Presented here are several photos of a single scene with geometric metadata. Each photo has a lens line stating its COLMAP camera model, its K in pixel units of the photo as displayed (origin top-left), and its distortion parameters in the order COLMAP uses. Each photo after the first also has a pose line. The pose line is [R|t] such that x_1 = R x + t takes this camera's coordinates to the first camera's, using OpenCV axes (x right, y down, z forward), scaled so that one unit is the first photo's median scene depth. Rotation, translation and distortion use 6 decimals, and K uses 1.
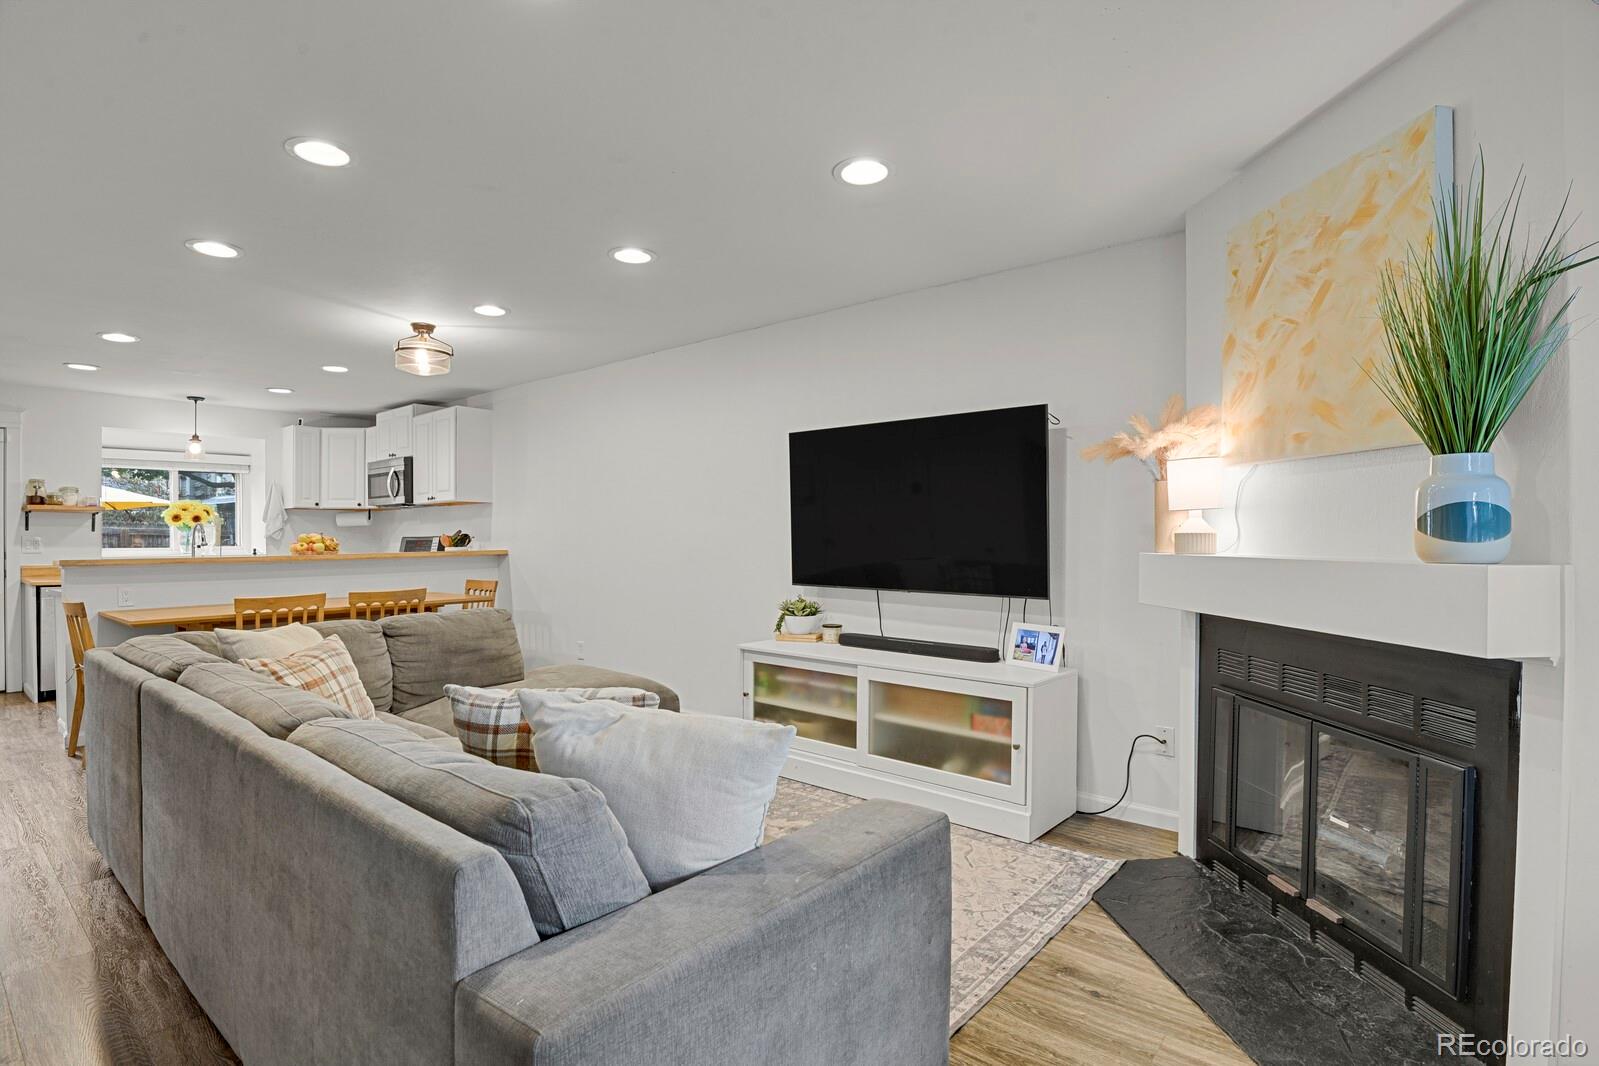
lens RADIAL K [[782.6, 0, 800.9], [0, 782.6, 539.4], [0, 0, 1]] dist [-0.022435, -0.004812]
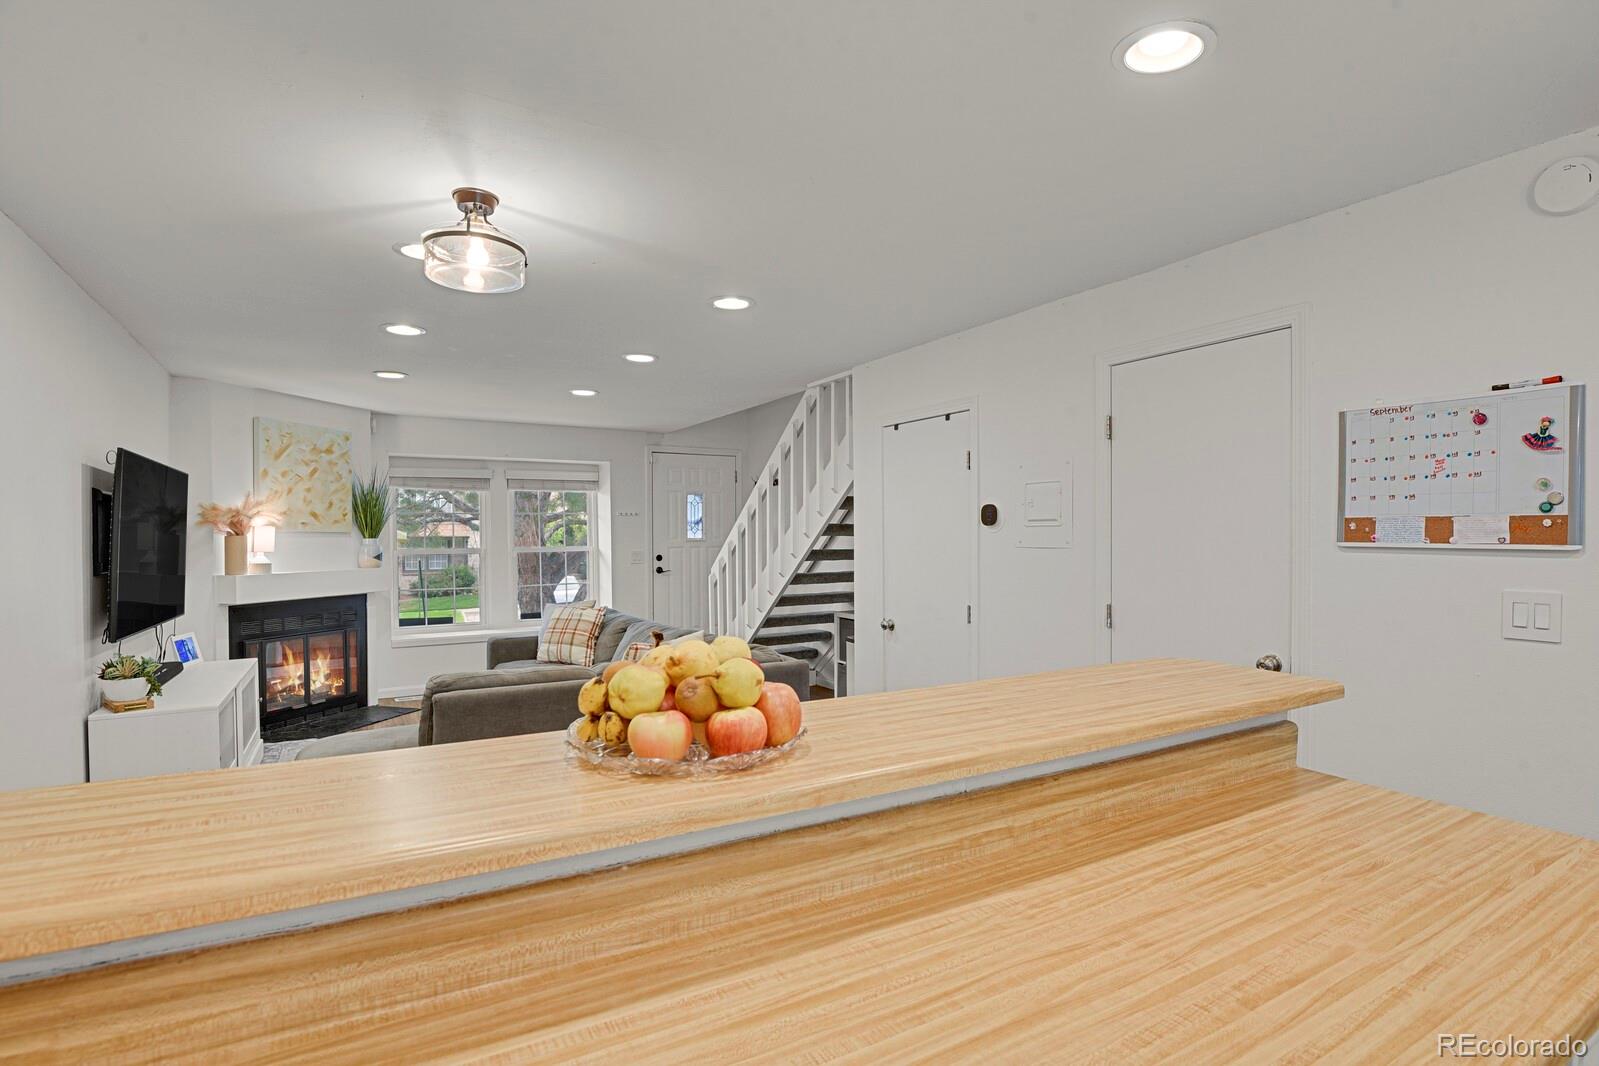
lens RADIAL K [[782.6, 0, 802.5], [0, 782.6, 542.9], [0, 0, 1]] dist [-0.022435, -0.004812]
pose [[-0.942439, 0.002787, 0.334366, -0.970439], [0.006554, 0.999927, 0.010139, -0.046954], [-0.334313, 0.011747, -0.942389, 1.585586]]
